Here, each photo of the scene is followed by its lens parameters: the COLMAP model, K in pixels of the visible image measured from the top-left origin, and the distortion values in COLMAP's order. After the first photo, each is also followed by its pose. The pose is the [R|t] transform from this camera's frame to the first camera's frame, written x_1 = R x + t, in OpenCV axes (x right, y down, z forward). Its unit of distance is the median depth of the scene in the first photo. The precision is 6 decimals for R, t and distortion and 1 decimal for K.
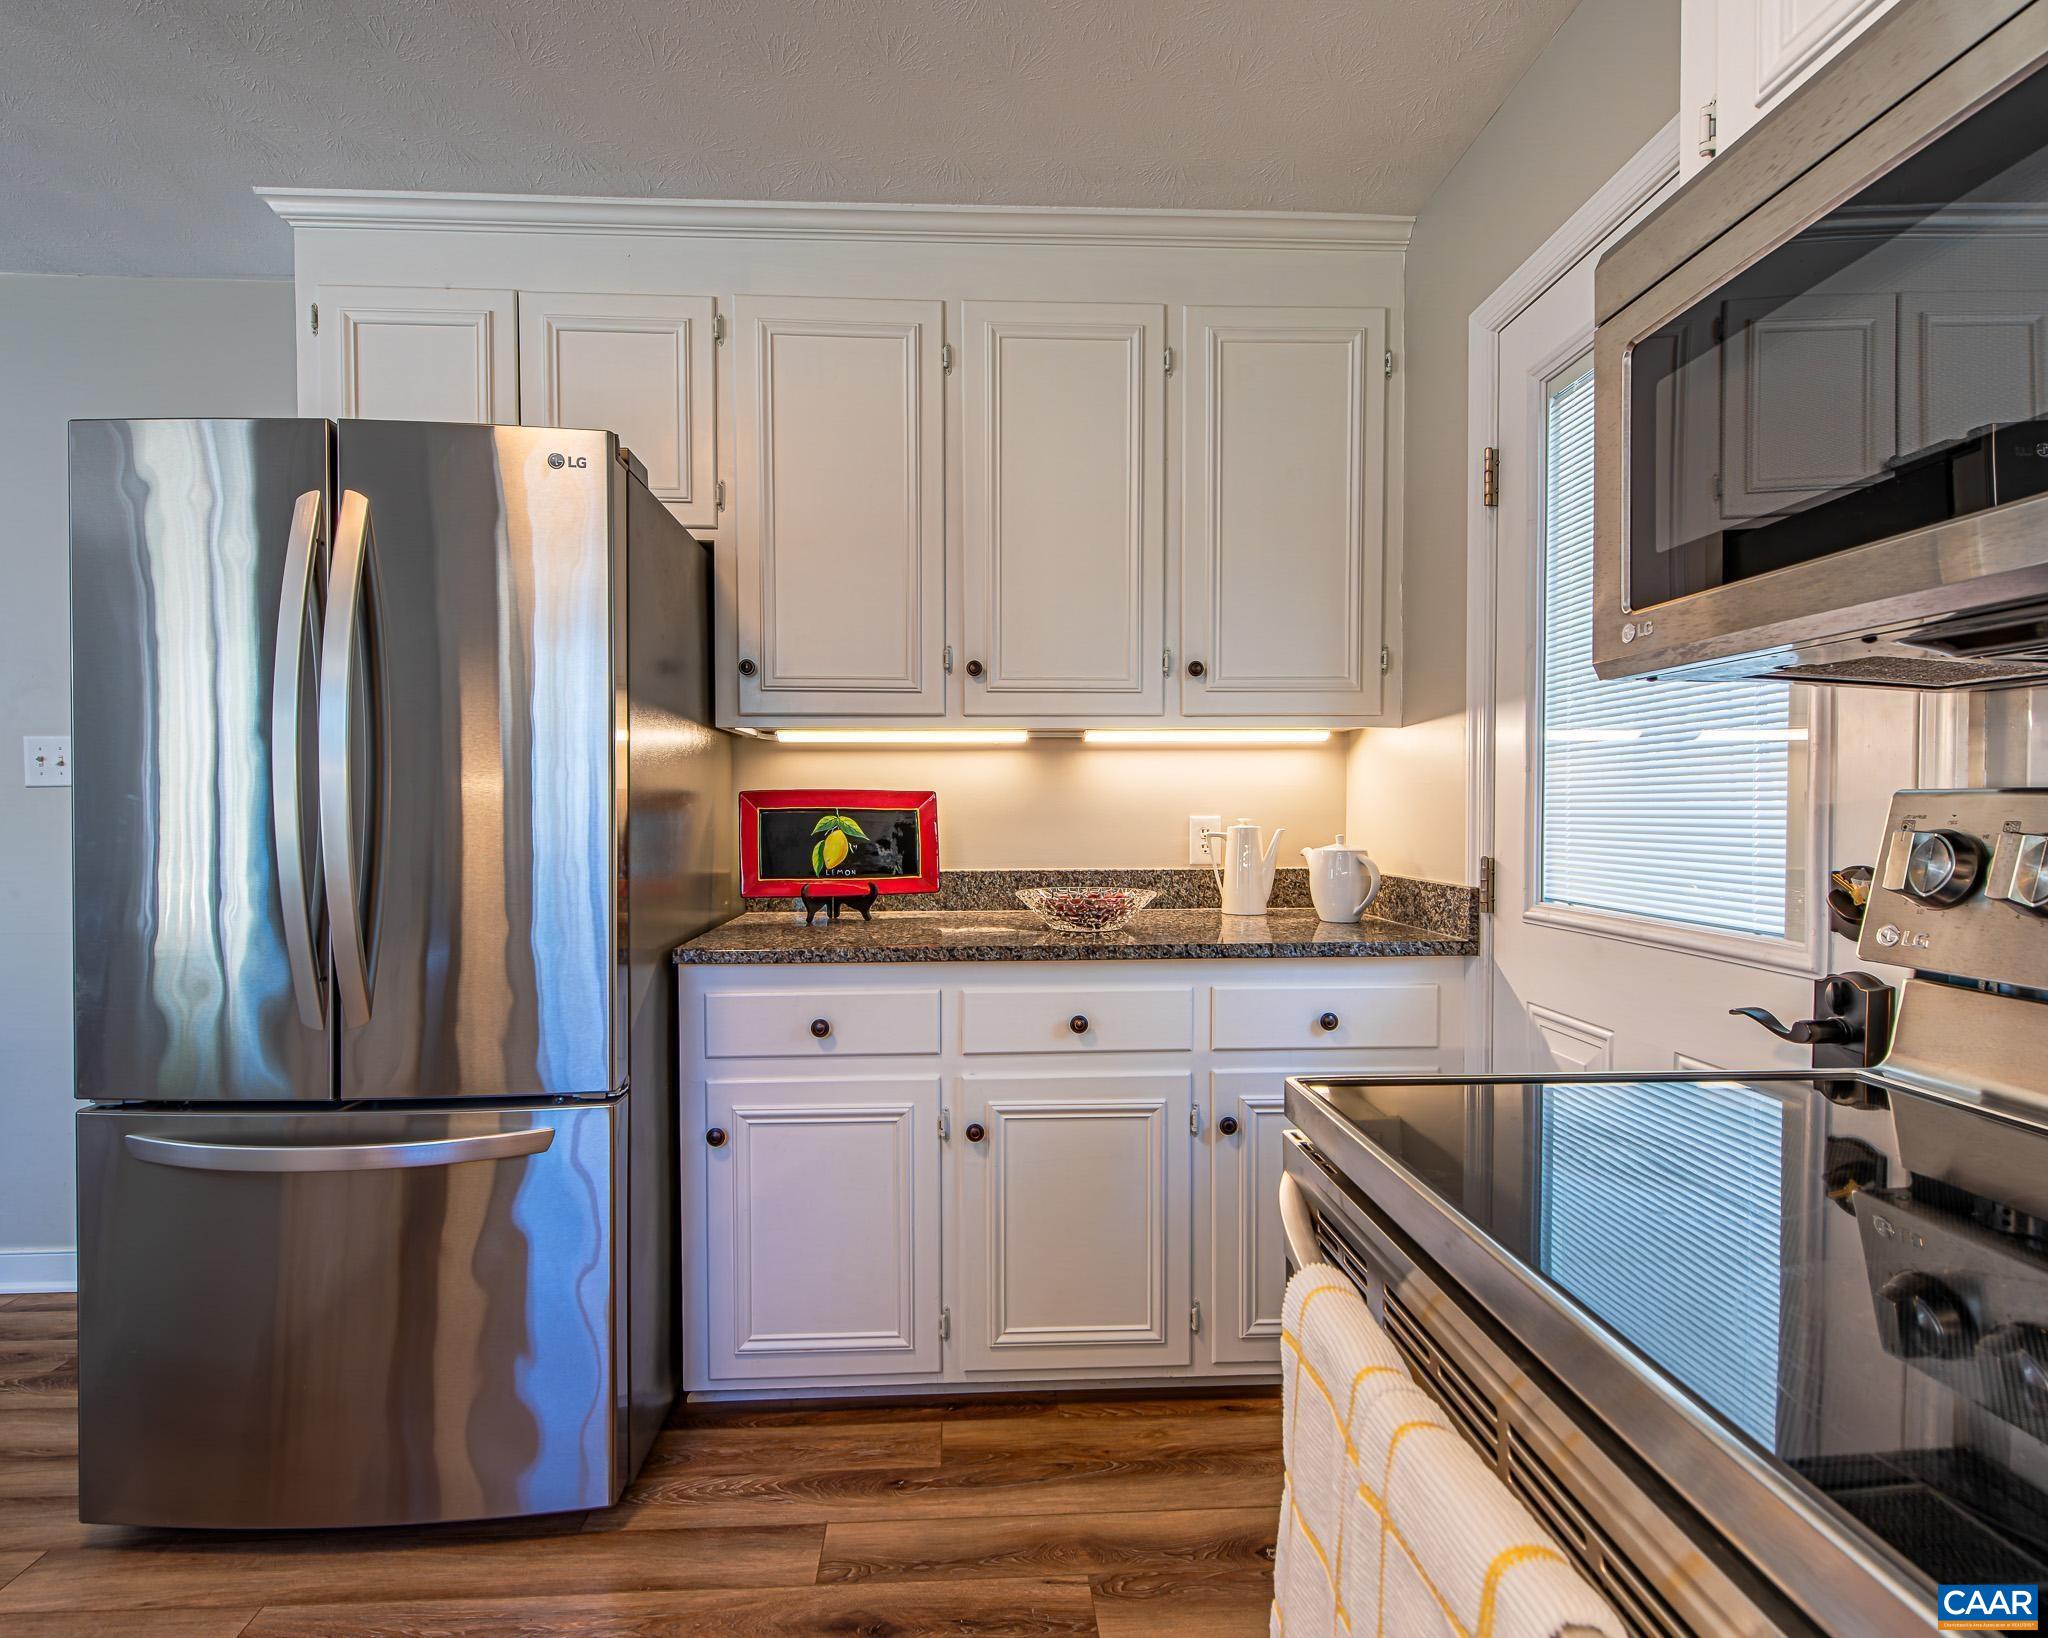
lens RADIAL K [[949.8, 0, 1031.0], [0, 949.8, 831.1], [0, 0, 1]] dist [-0.003048, -0.001118]
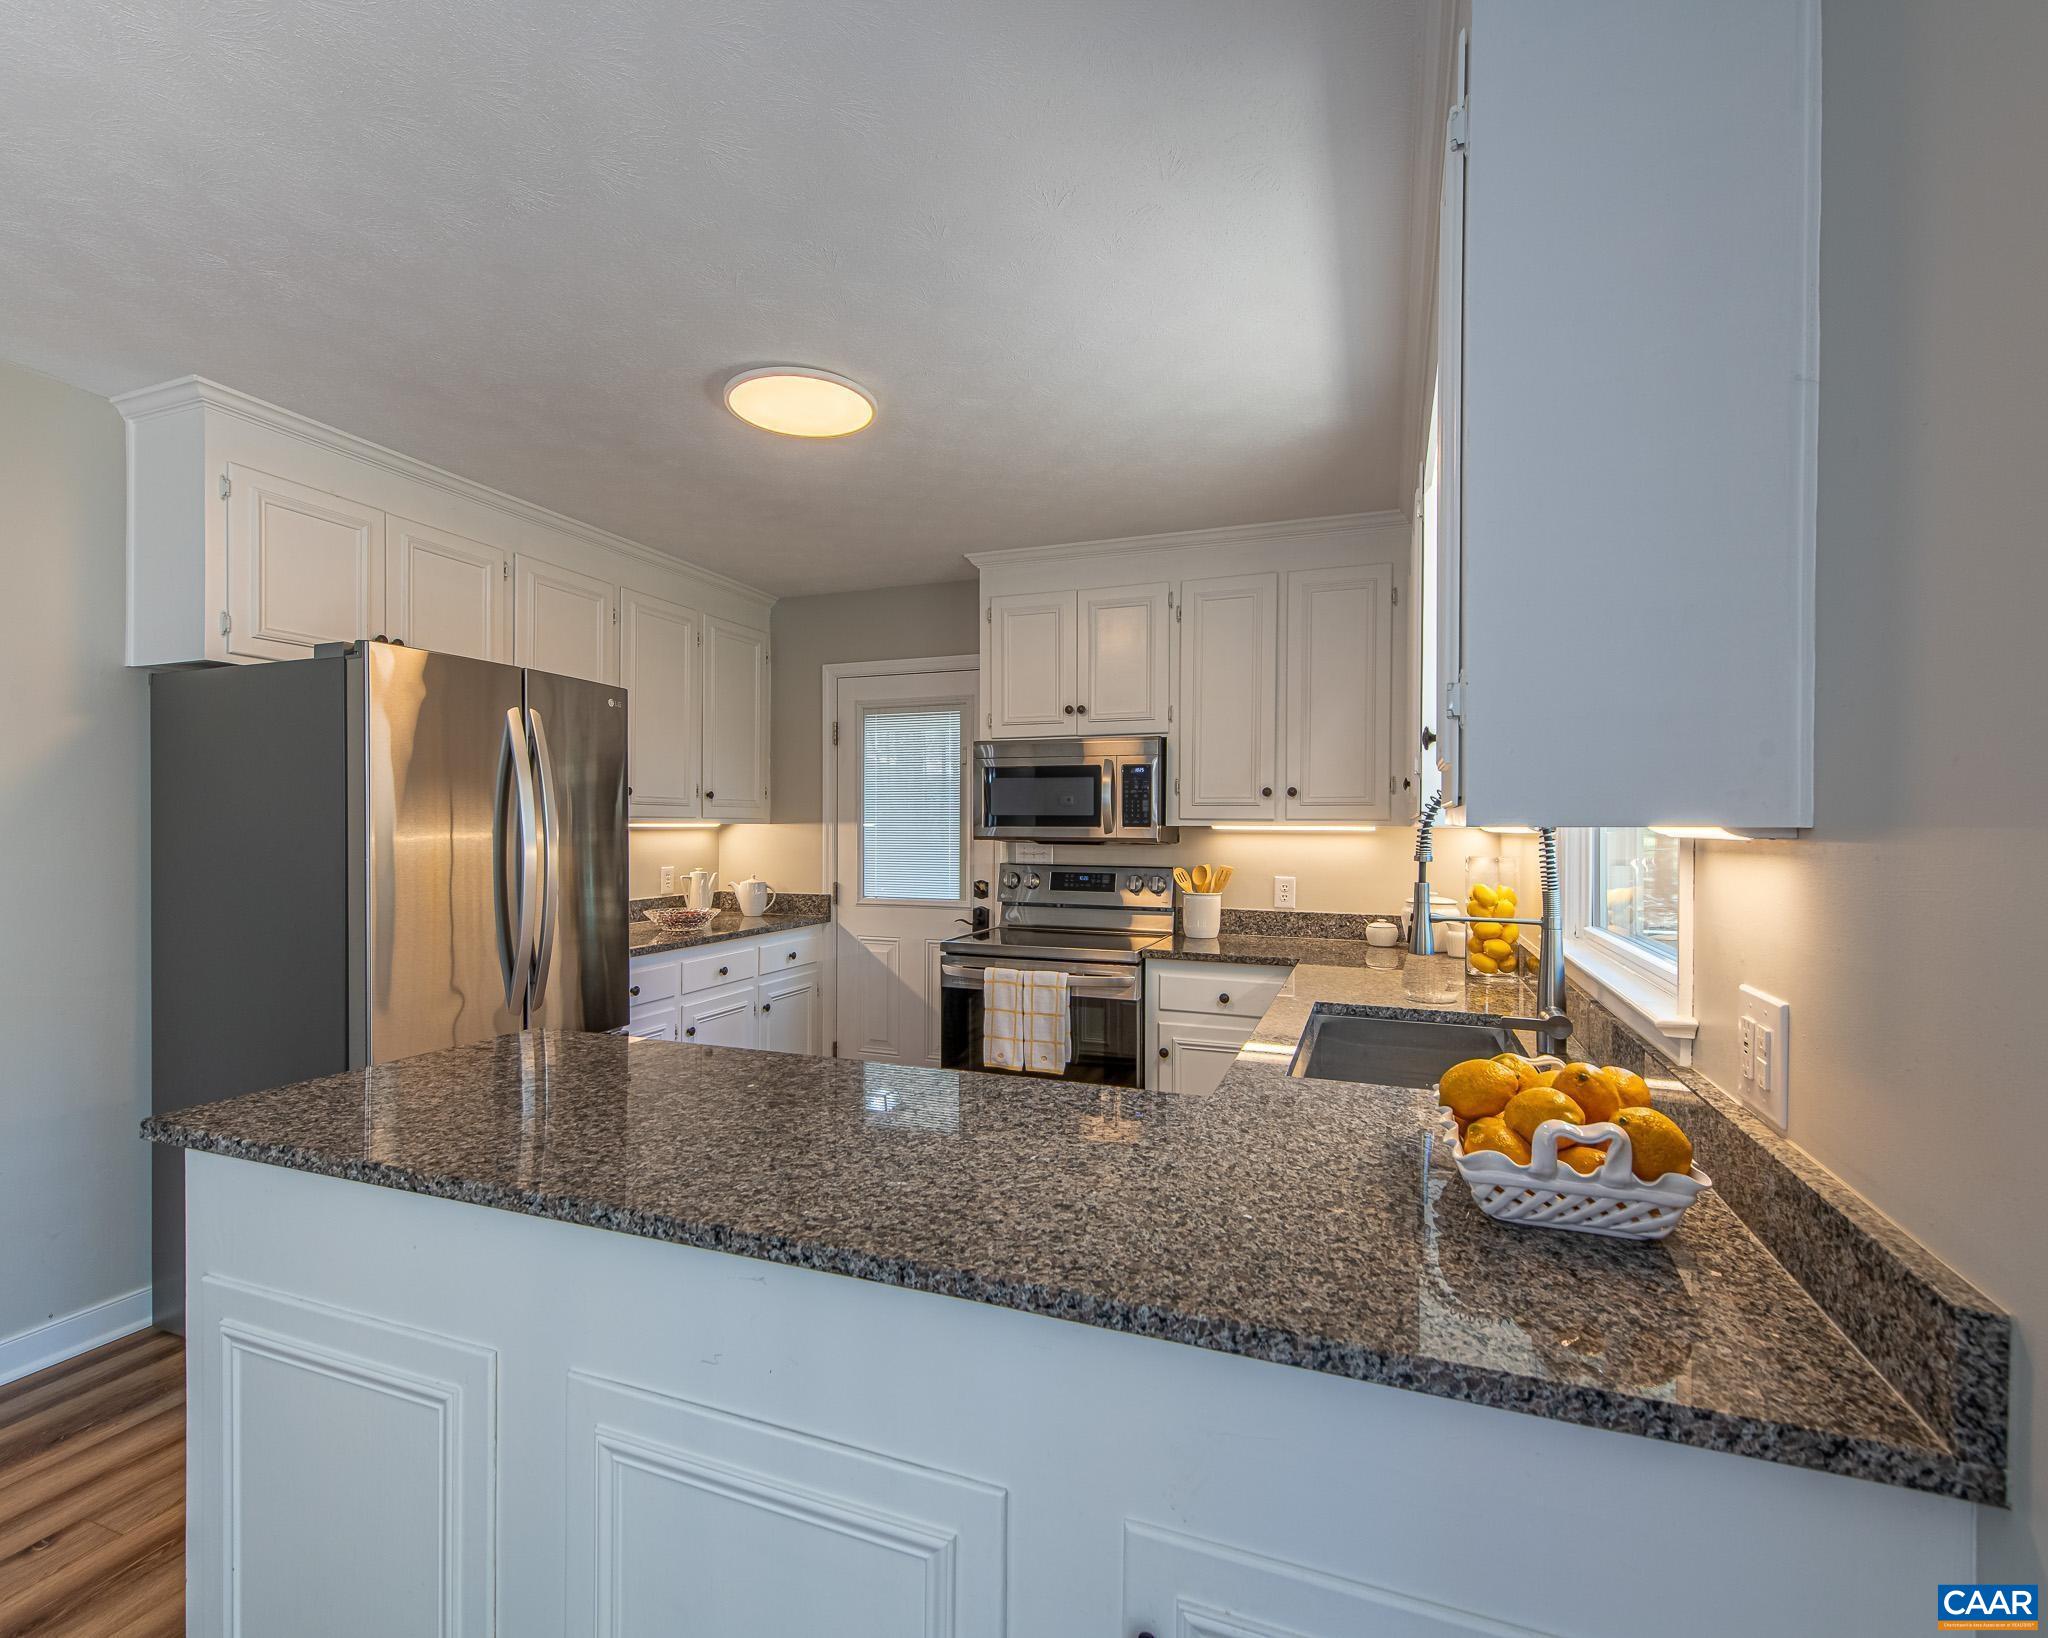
lens RADIAL K [[958.2, 0, 1015.9], [0, 958.2, 833.2], [0, 0, 1]] dist [0.020600, -0.009208]
pose [[0.403999, -0.005690, 0.914742, -1.665271], [0.012407, 0.999923, 0.000741, -0.099500], [-0.914675, 0.011050, 0.404039, -0.475383]]
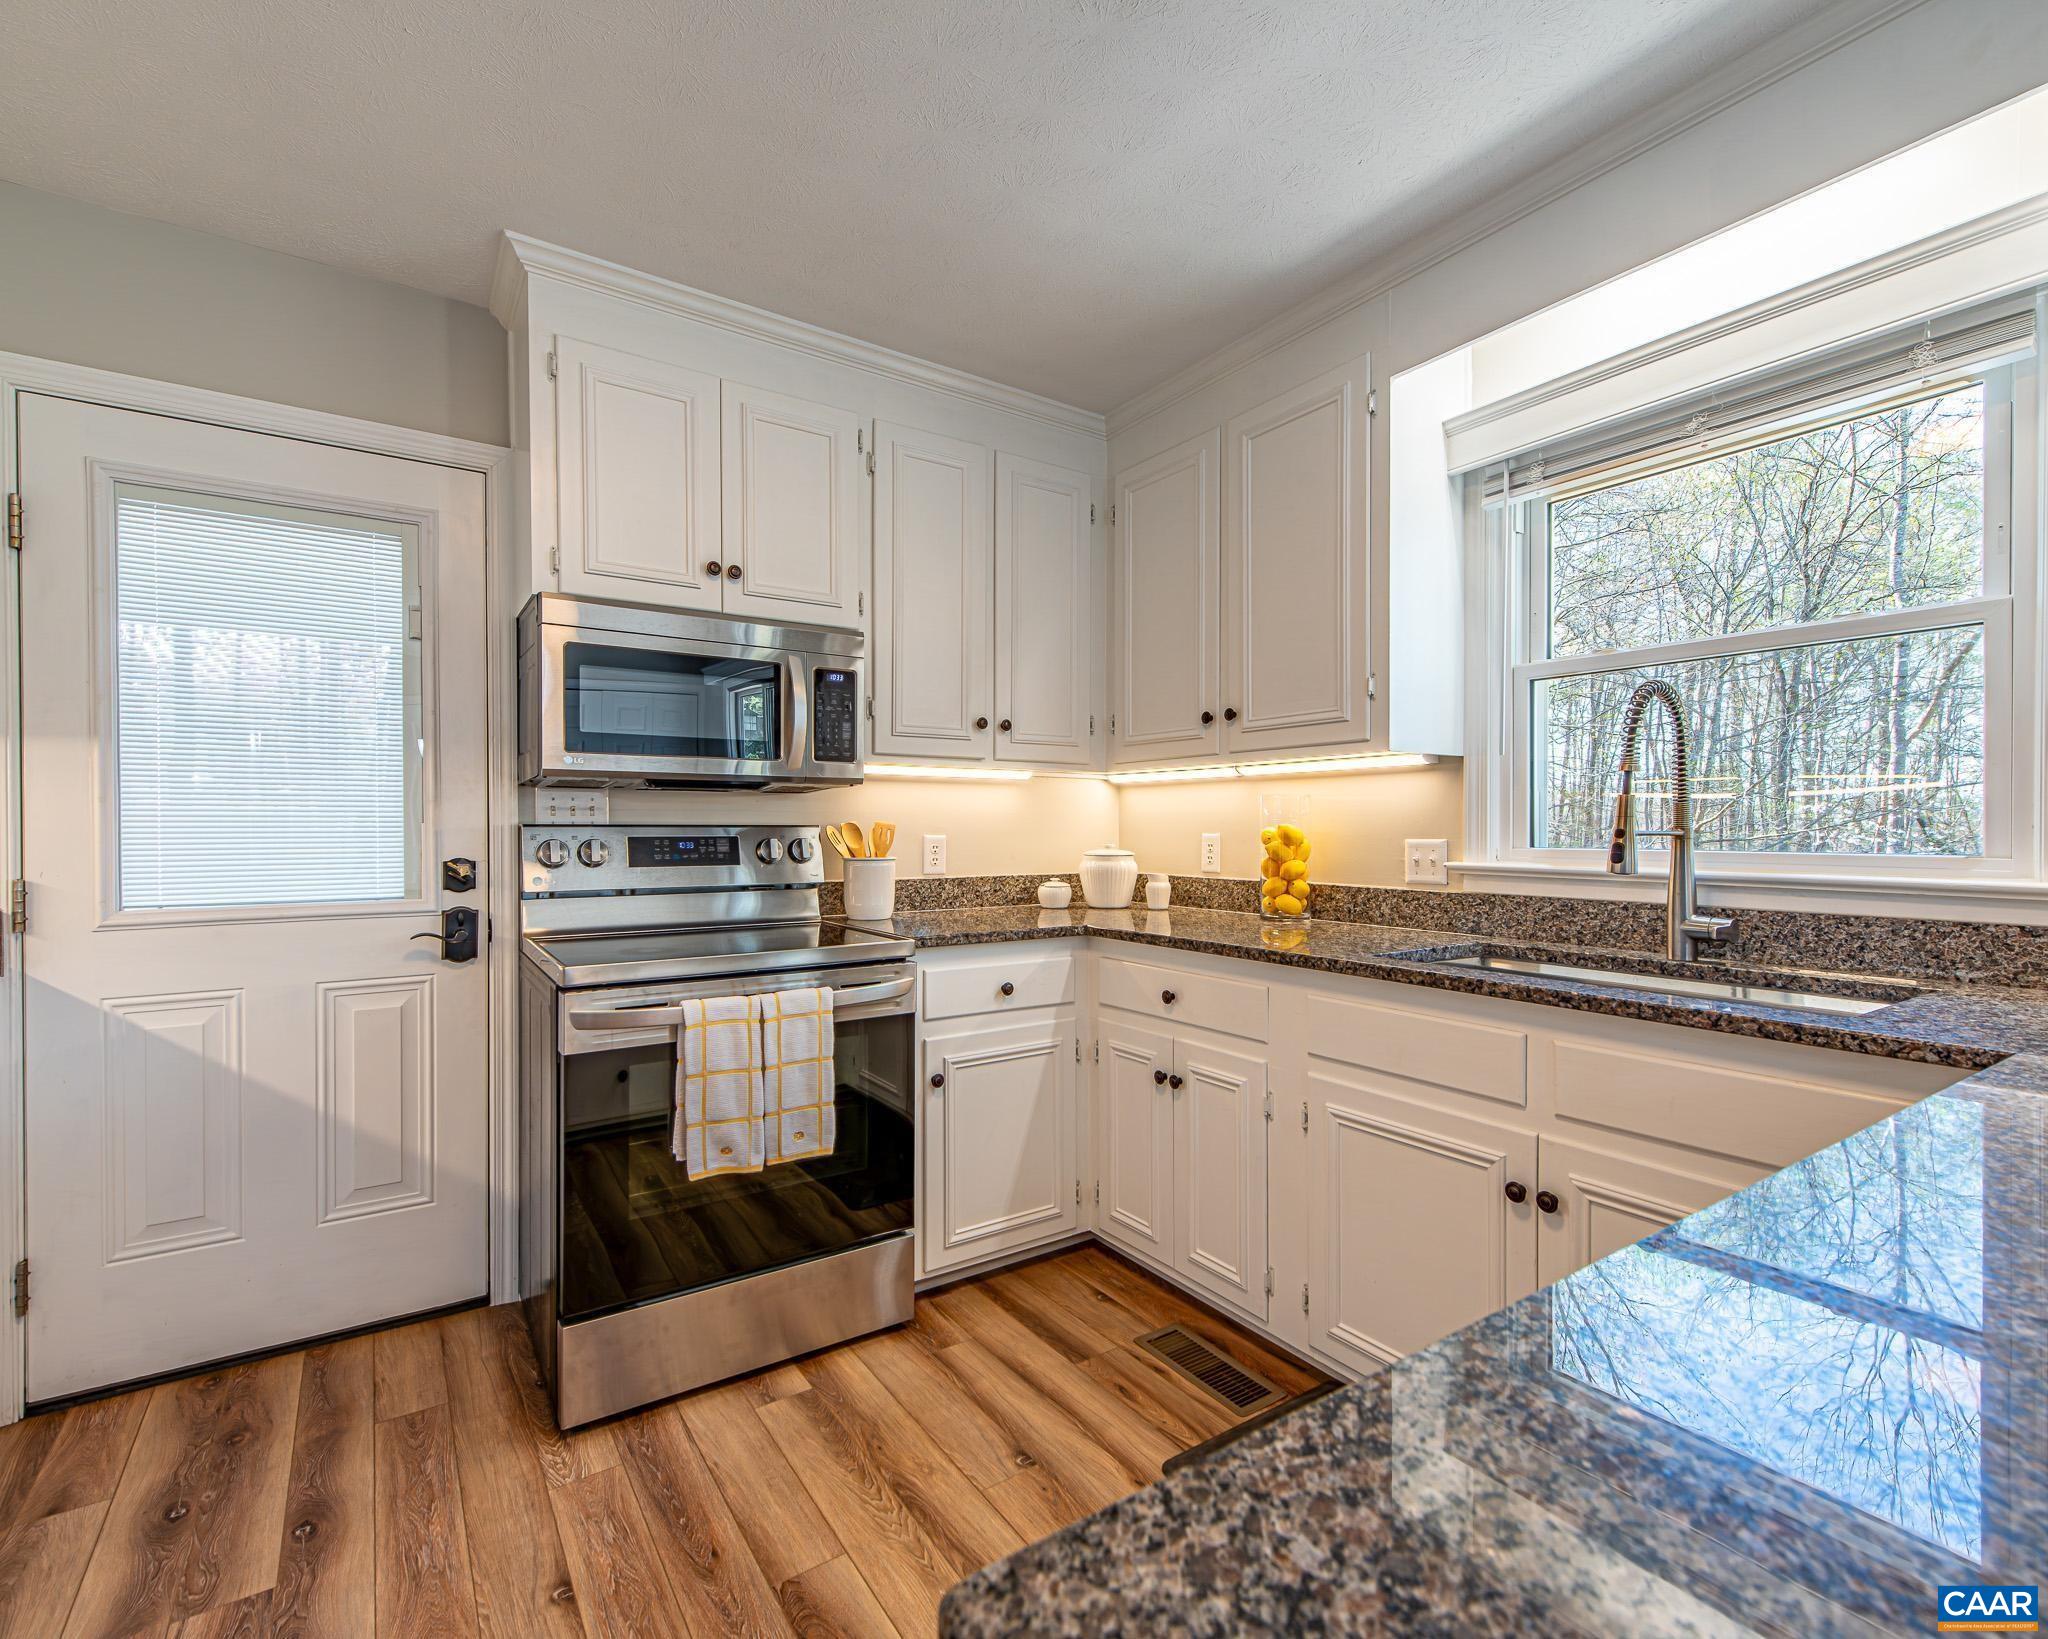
lens RADIAL K [[958.2, 0, 1015.9], [0, 958.2, 833.7], [0, 0, 1]] dist [0.020600, -0.009208]
pose [[-0.512212, -0.007655, 0.858825, -1.012938], [0.016578, 0.999686, 0.018798, -0.025981], [-0.858699, 0.023866, -0.511924, 0.599546]]
